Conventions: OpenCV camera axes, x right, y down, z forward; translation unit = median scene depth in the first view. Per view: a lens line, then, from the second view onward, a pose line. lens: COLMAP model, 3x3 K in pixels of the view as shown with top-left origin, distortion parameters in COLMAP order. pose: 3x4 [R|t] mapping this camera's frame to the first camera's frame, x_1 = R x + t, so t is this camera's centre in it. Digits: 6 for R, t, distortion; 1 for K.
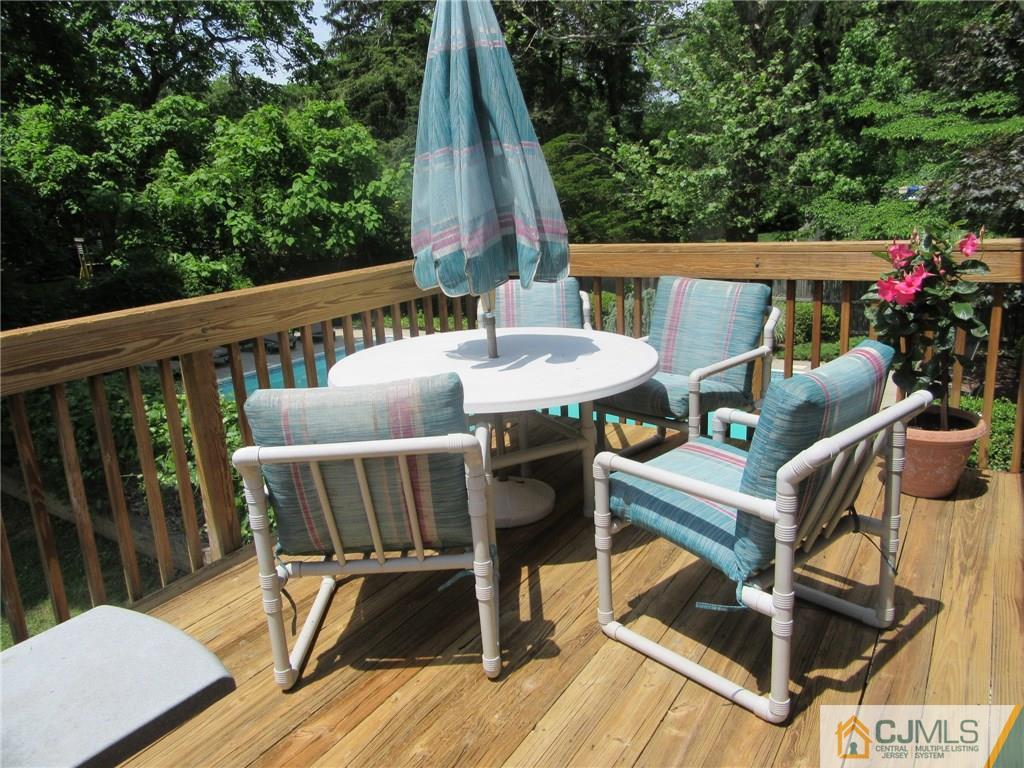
lens RADIAL K [[755.2, 0, 512.0], [0, 755.2, 384.0], [0, 0, 1]] dist [-0.007487, 0.002619]
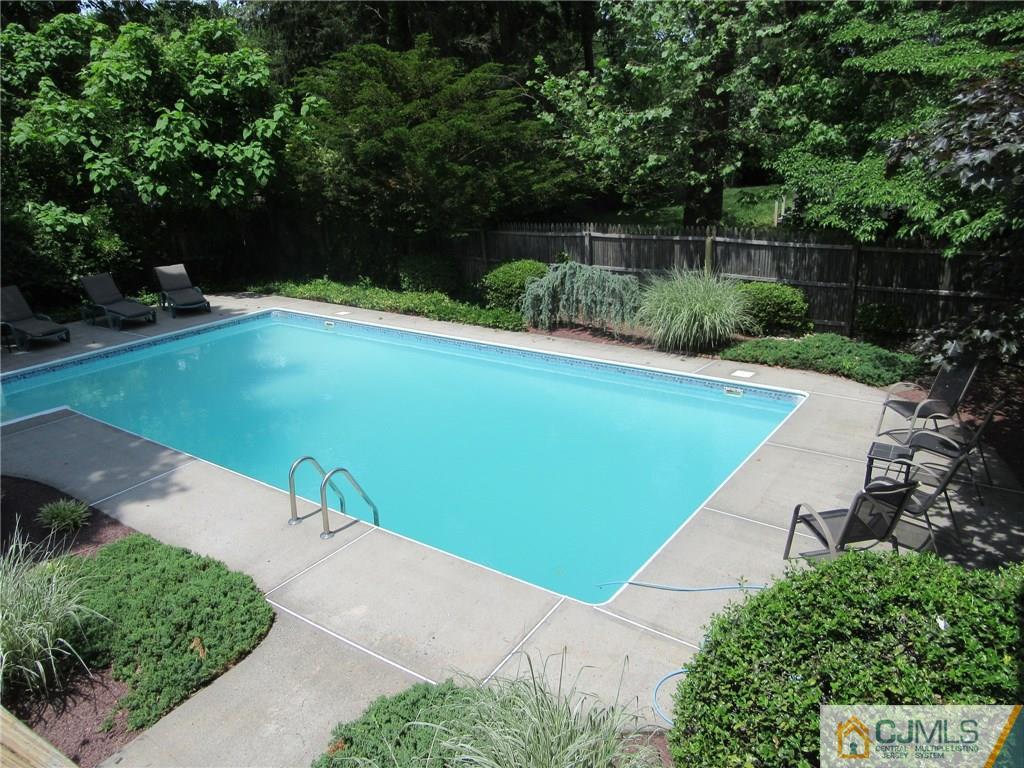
lens RADIAL K [[753.7, 0, 512.0], [0, 753.7, 384.0], [0, 0, 1]] dist [-0.004844, -0.002319]
pose [[0.999653, 0.022757, -0.013254, 0.109627], [-0.021747, 0.997176, 0.071878, -0.044497], [0.014852, -0.071565, 0.997325, 0.161993]]
